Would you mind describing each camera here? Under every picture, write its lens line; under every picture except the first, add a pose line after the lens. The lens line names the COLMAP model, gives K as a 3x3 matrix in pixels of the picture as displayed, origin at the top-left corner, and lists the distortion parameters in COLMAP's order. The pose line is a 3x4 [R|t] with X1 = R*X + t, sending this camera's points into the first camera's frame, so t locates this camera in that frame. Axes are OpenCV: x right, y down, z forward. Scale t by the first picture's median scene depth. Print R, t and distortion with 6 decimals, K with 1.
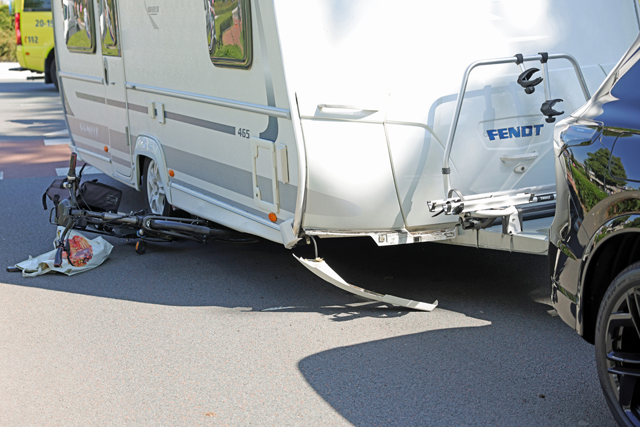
lens RADIAL K [[1258.4, 0, 320.0], [0, 1258.4, 213.5], [0, 0, 1]] dist [-0.037518, -0.308051]
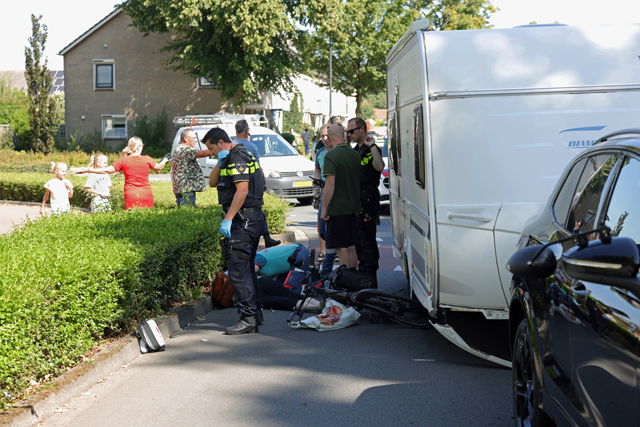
lens RADIAL K [[1222.9, 0, 302.6], [0, 1222.9, 211.4], [0, 0, 1]] dist [0.024883, -0.172018]
pose [[0.905722, 0.043767, -0.421606, 0.416740], [-0.085028, 0.993197, -0.079559, 0.031910], [0.415255, 0.107907, 0.903282, -0.298071]]
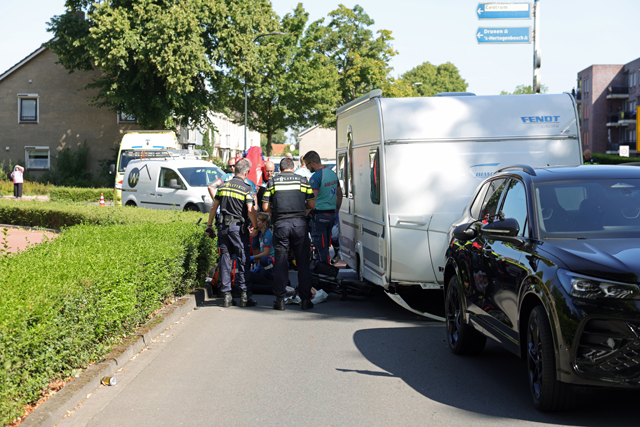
lens RADIAL K [[1222.9, 0, 302.6], [0, 1222.9, 211.4], [0, 0, 1]] dist [0.024883, -0.172018]
pose [[0.938578, 0.041754, -0.342531, 0.543802], [-0.085834, 0.989702, -0.114553, 0.146907], [0.334221, 0.136917, 0.932497, -0.970980]]
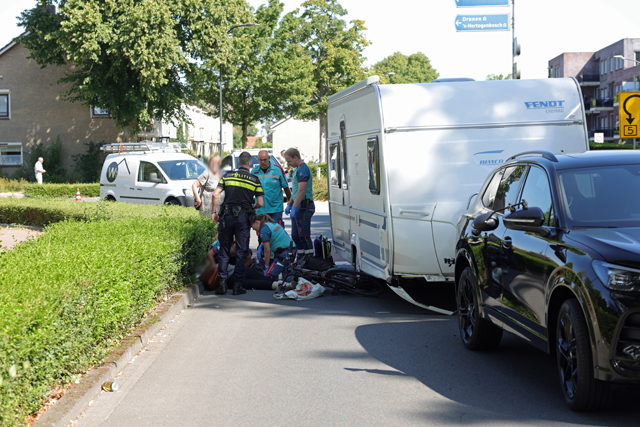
lens RADIAL K [[1222.9, 0, 302.6], [0, 1222.9, 211.4], [0, 0, 1]] dist [0.024883, -0.172018]
pose [[0.946793, 0.027529, -0.320663, 0.477384], [-0.066092, 0.991731, -0.110005, 0.141513], [0.314983, 0.125345, 0.940784, -0.913152]]
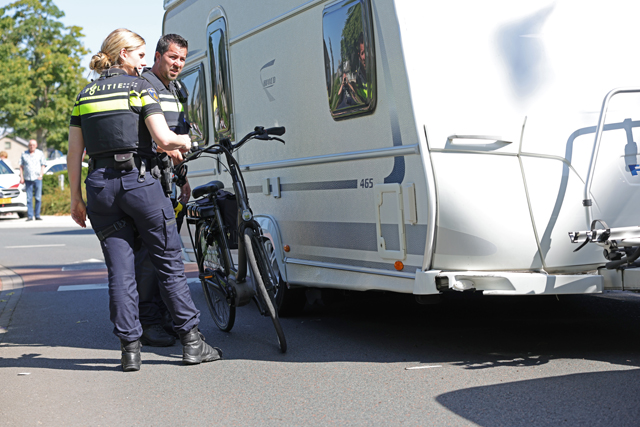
lens RADIAL K [[1258.4, 0, 320.0], [0, 1258.4, 213.5], [0, 0, 1]] dist [-0.037518, -0.308051]
pose [[0.997043, -0.008778, -0.076341, -0.025386], [-0.002320, 0.989563, -0.144086, 0.104375], [0.076809, 0.143837, 0.986616, 0.066553]]
